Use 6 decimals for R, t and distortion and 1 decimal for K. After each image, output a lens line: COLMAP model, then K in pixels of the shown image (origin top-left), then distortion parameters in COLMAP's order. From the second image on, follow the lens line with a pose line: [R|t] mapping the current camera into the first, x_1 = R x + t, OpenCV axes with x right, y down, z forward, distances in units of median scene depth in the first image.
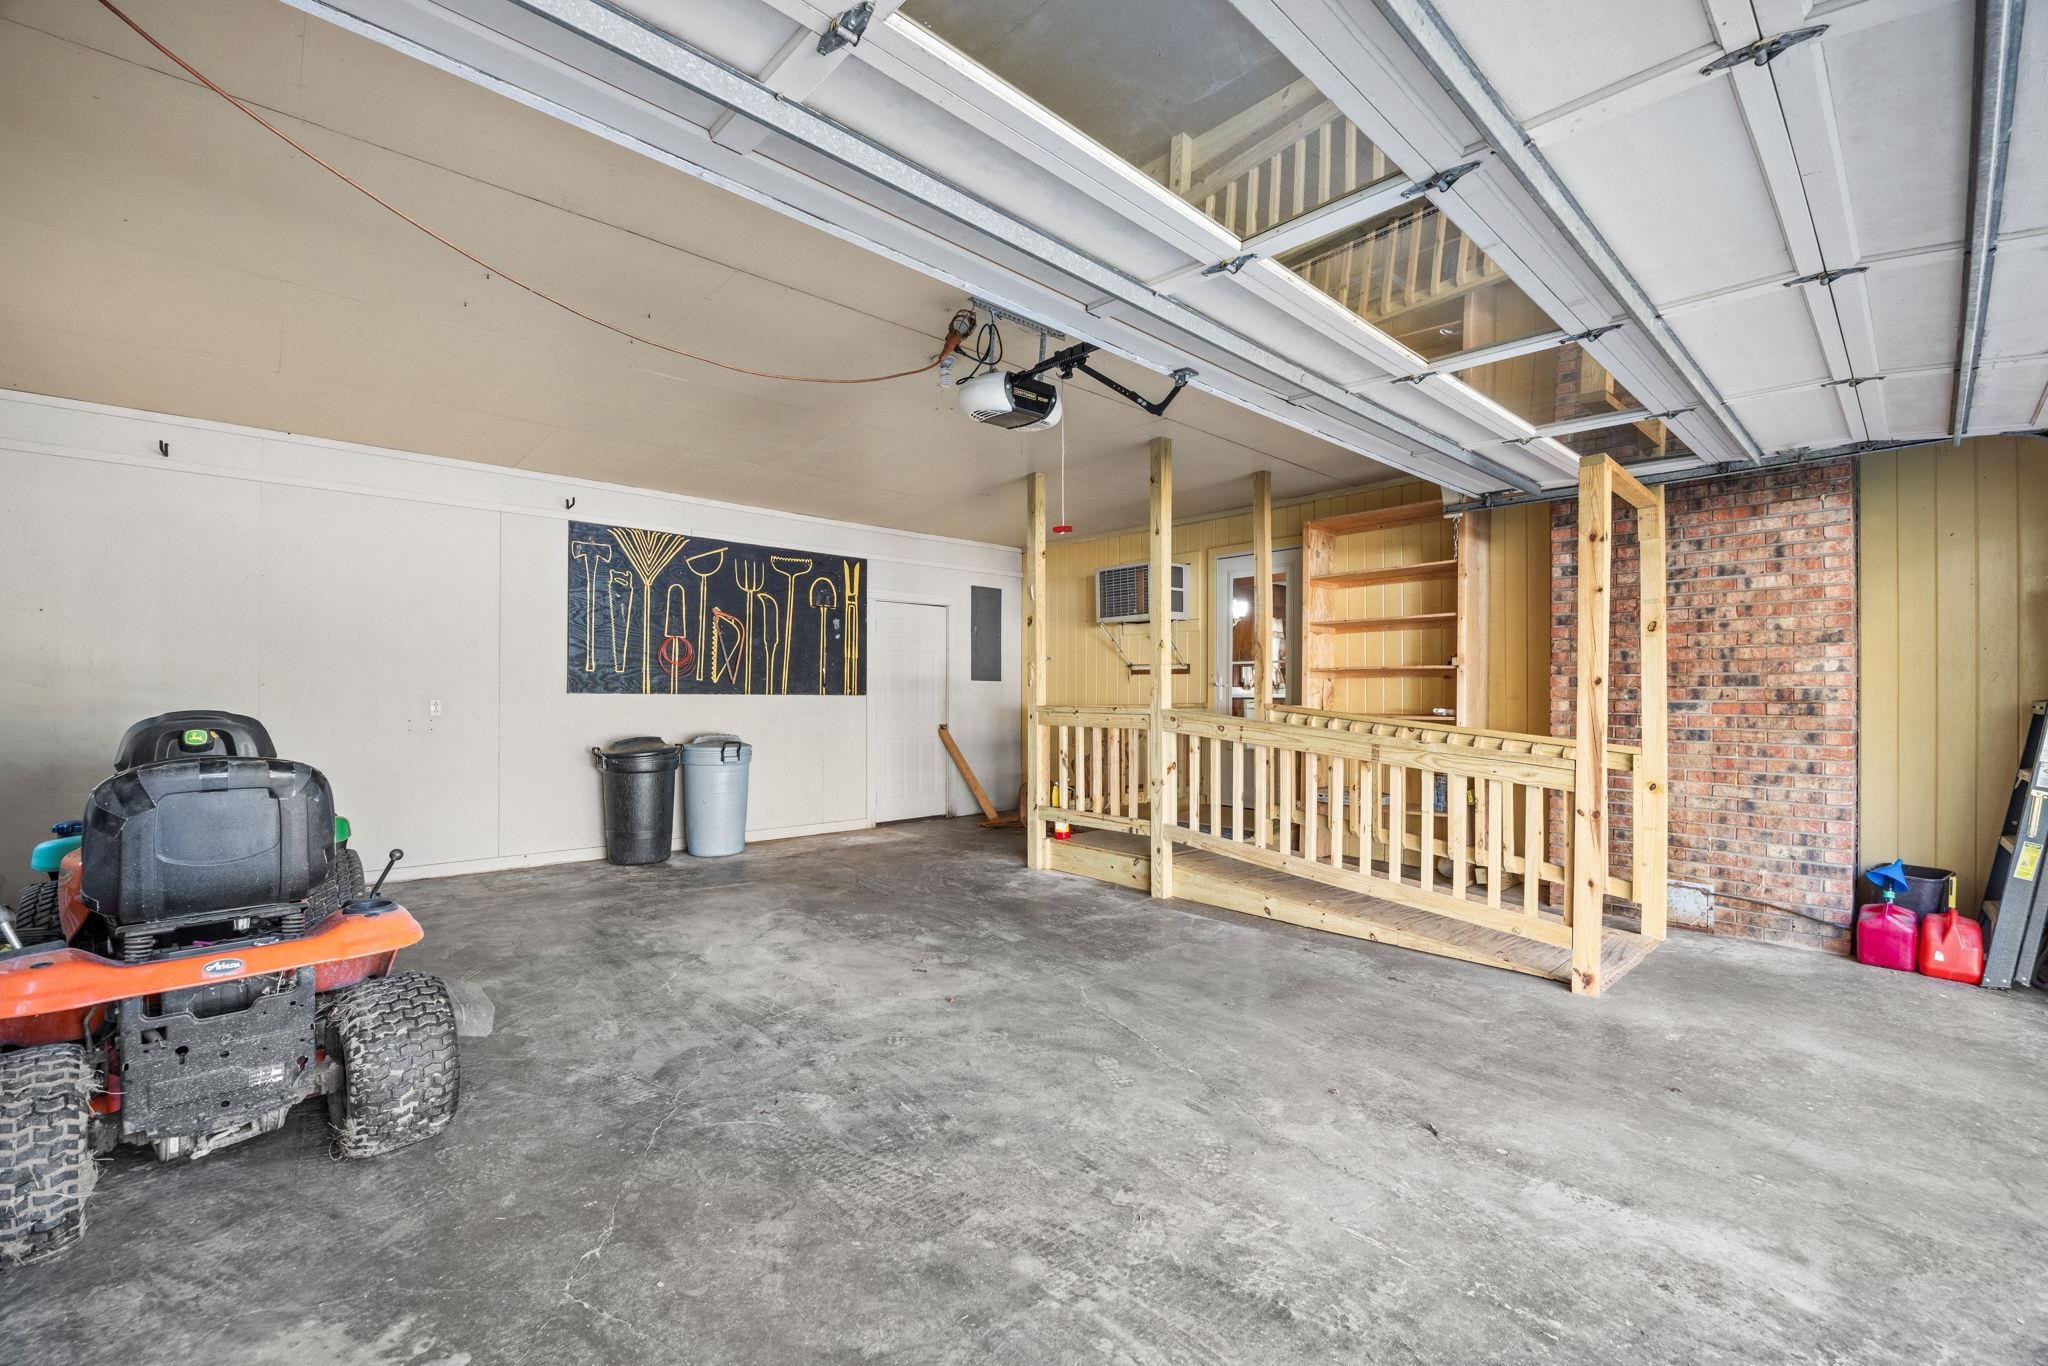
lens RADIAL K [[846.4, 0, 1021.1], [0, 846.4, 697.1], [0, 0, 1]] dist [-0.012150, 0.000284]
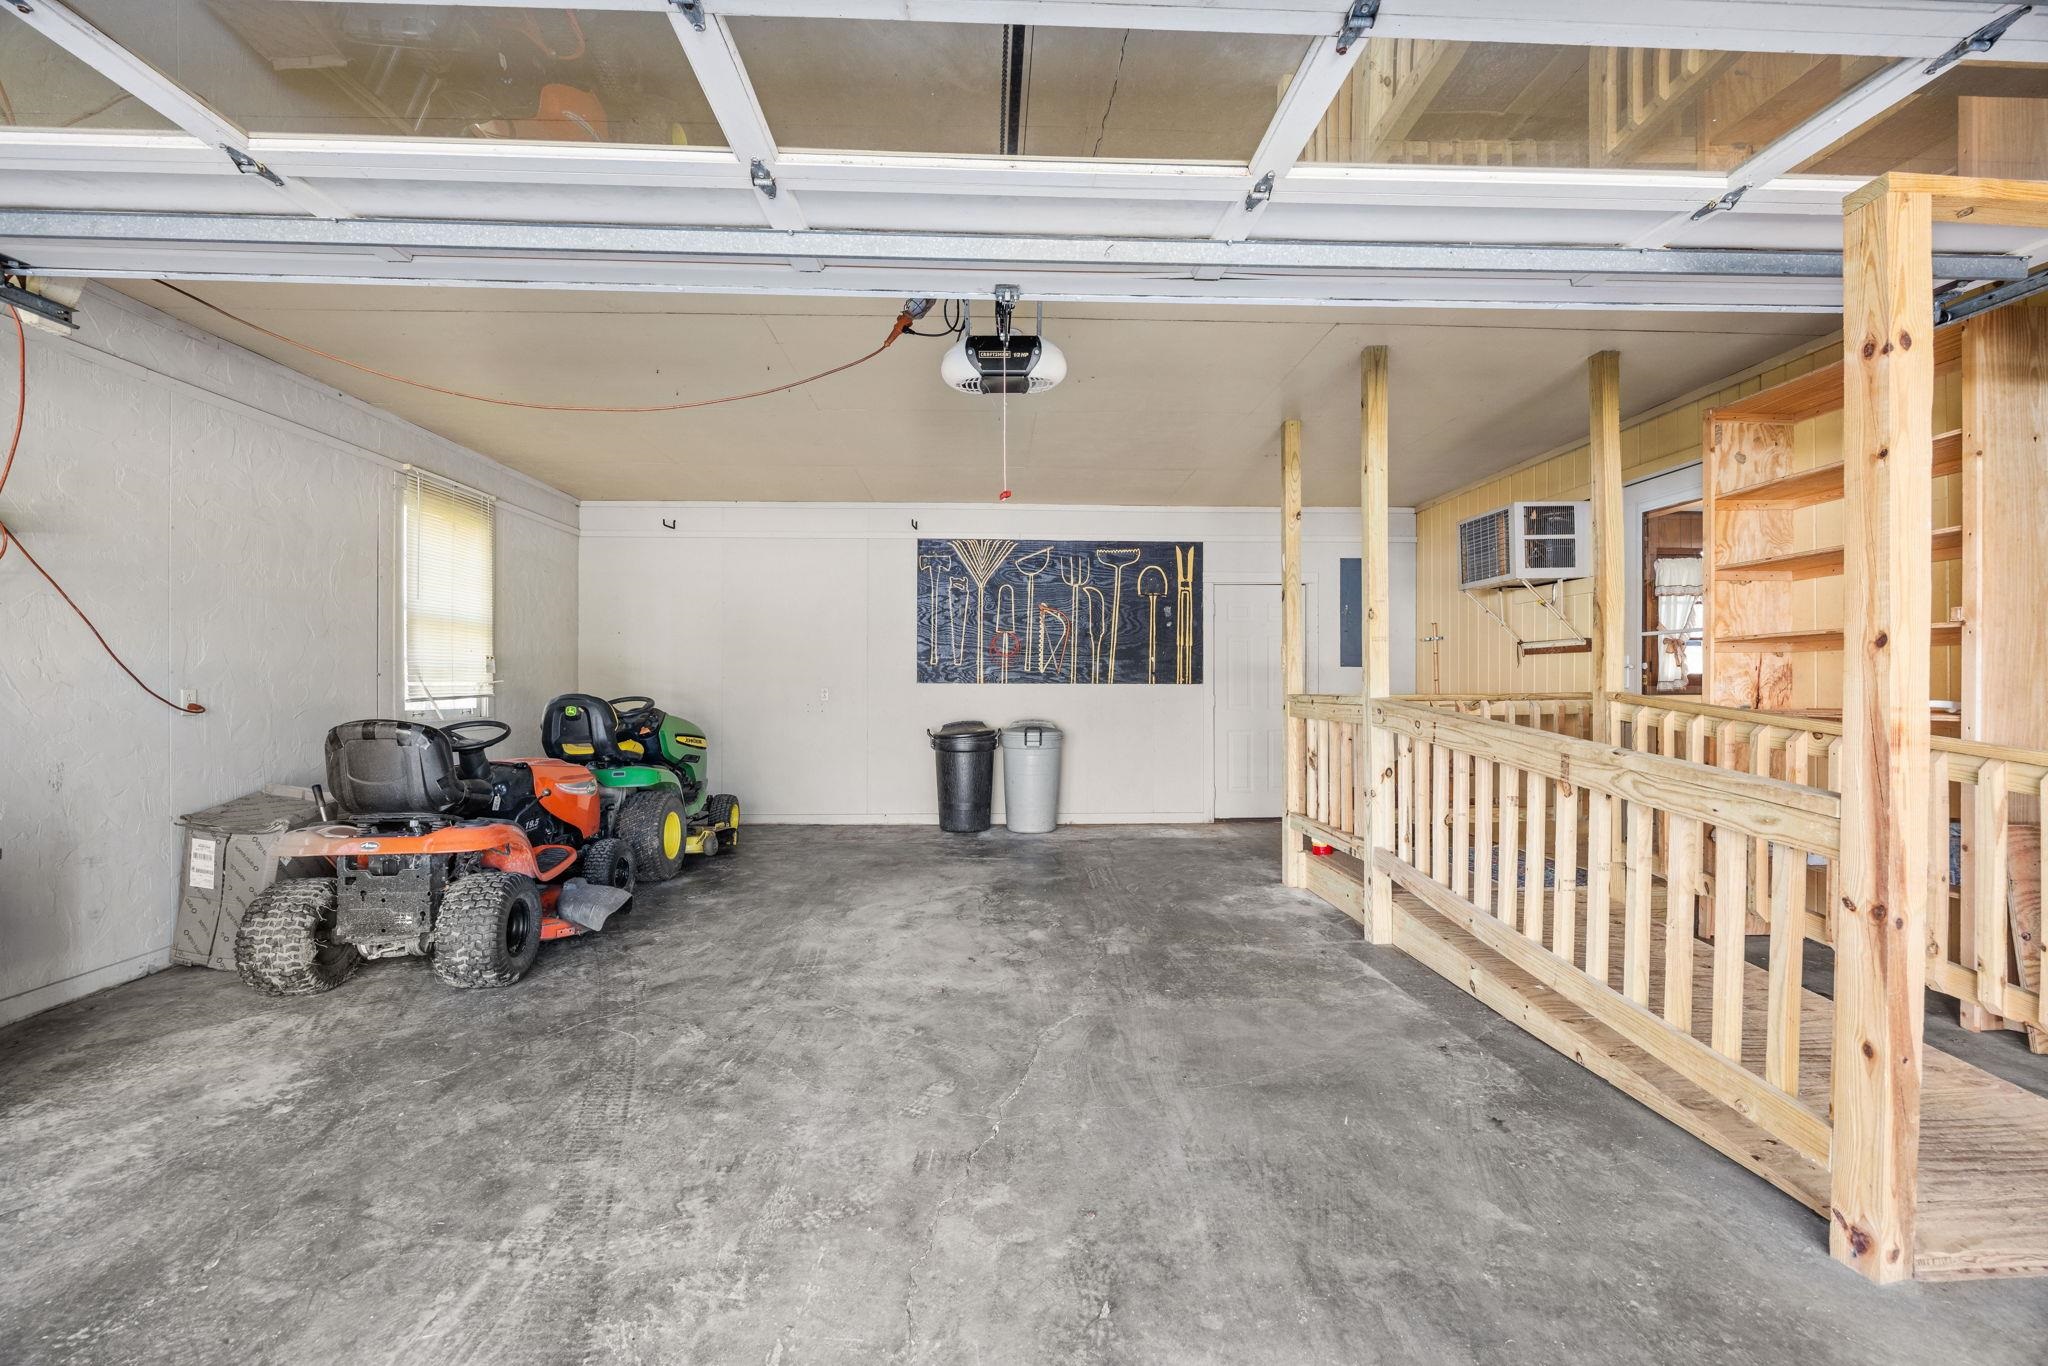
lens RADIAL K [[843.5, 0, 1028.4], [0, 843.5, 688.1], [0, 0, 1]] dist [-0.012727, 0.000157]
pose [[0.769759, -0.002359, -0.638330, 0.504510], [0.001513, 0.999997, -0.001871, 0.007272], [0.638333, 0.000475, 0.769760, 0.255202]]
